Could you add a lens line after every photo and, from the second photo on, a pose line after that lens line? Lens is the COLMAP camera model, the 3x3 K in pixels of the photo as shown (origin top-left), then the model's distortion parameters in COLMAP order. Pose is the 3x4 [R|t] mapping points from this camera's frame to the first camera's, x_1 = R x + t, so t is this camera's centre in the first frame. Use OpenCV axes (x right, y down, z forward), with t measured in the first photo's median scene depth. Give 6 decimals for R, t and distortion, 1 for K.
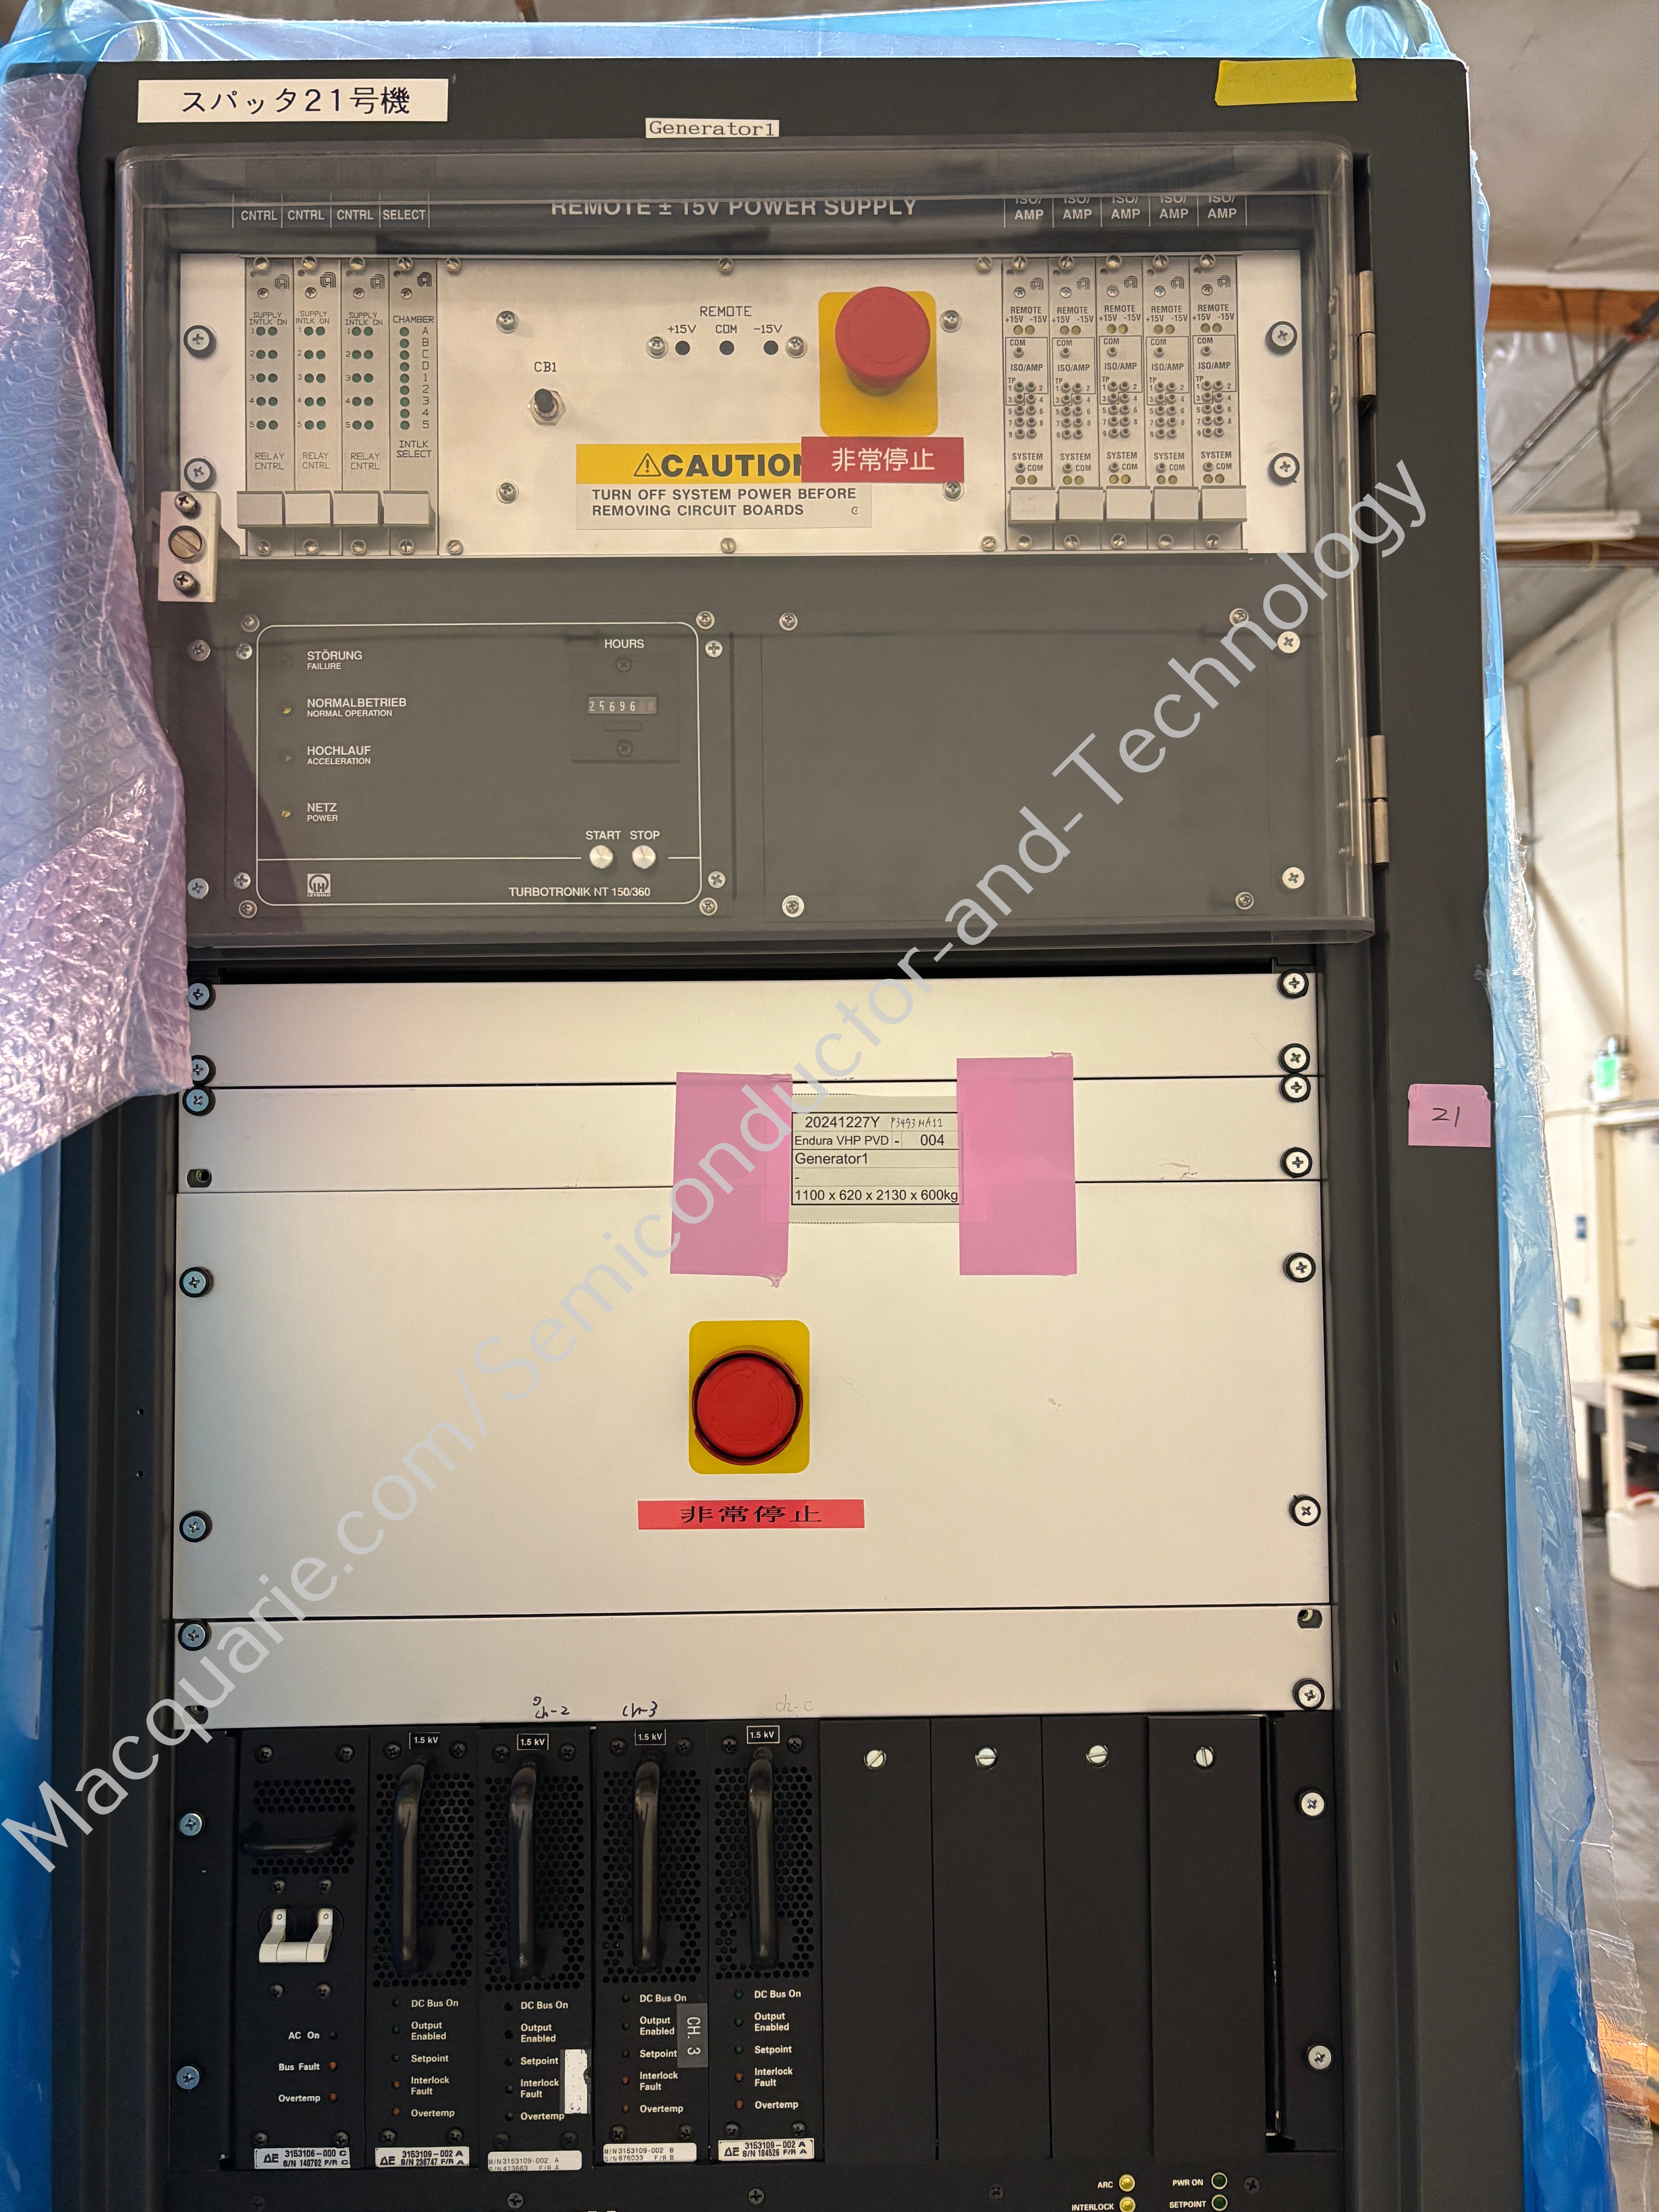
lens RADIAL K [[1673.2, 0, 831.9], [0, 1673.2, 1098.1], [0, 0, 1]] dist [0.024513, -0.036395]
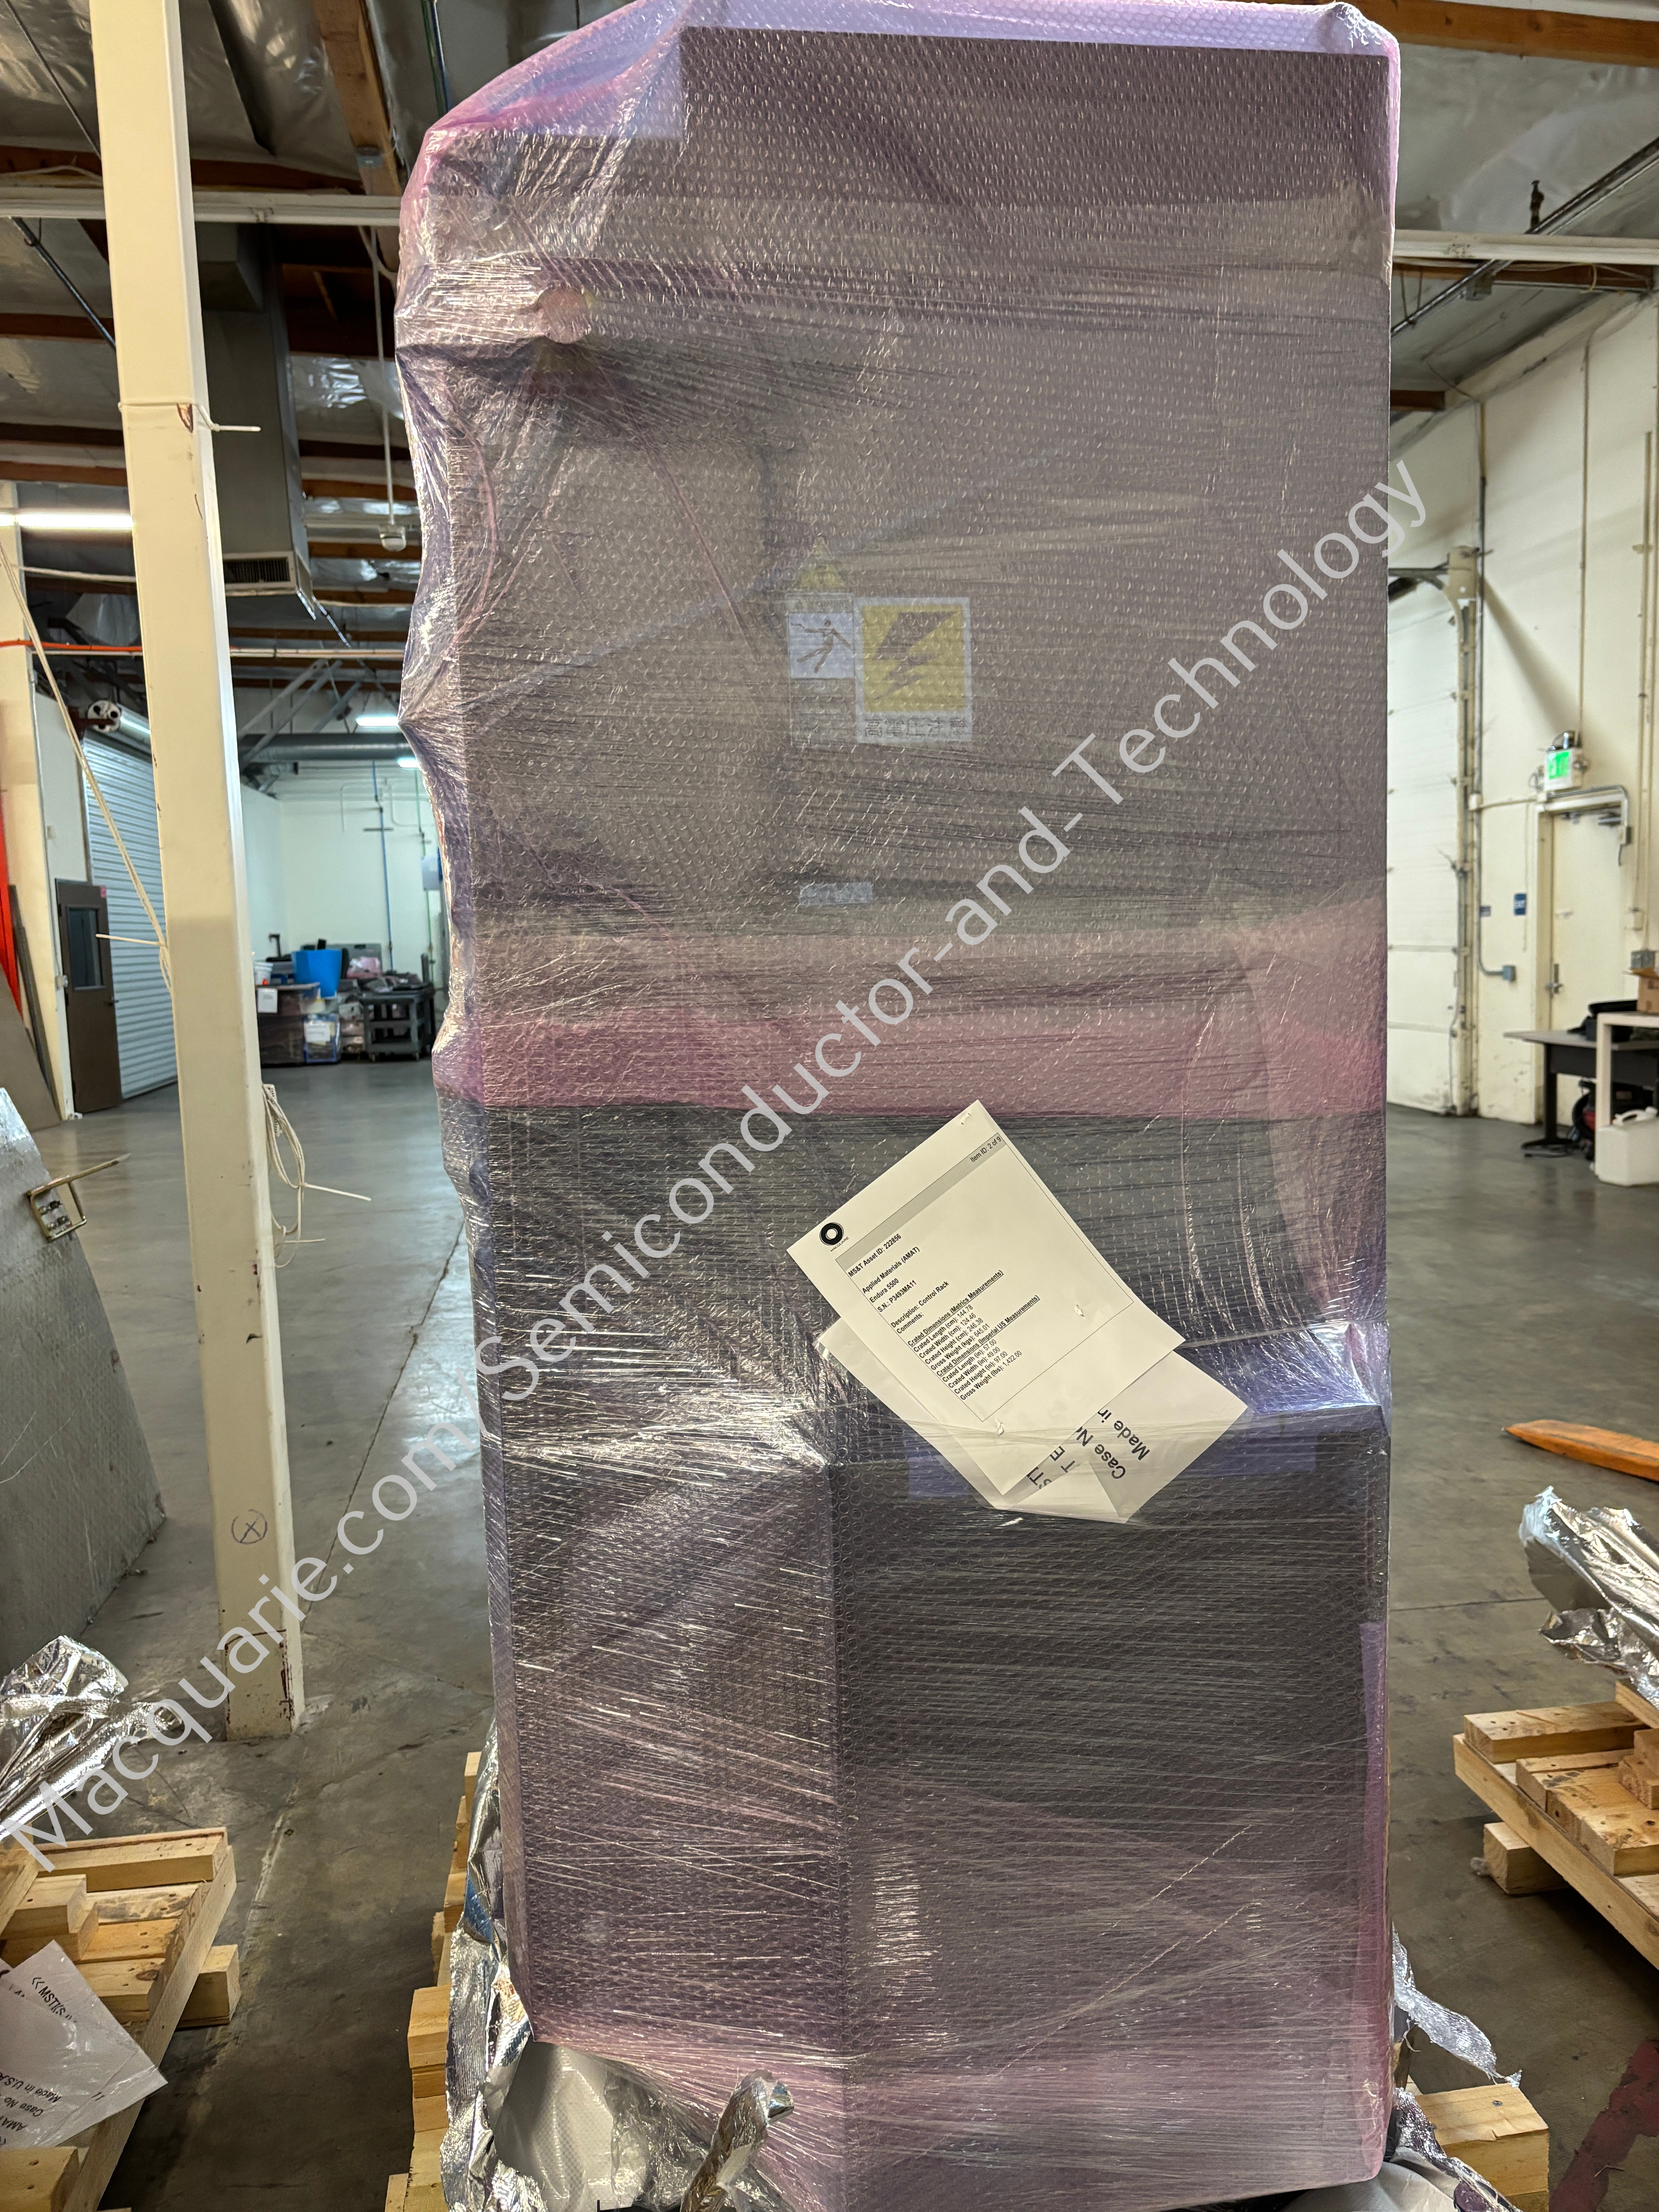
lens RADIAL K [[1673.2, 0, 829.3], [0, 1673.2, 1108.0], [0, 0, 1]] dist [0.024513, -0.036395]
pose [[0.987711, -0.038634, 0.151439, -0.203629], [0.013678, 0.986616, 0.162485, 0.022270], [-0.155690, -0.158417, 0.975020, -0.066864]]
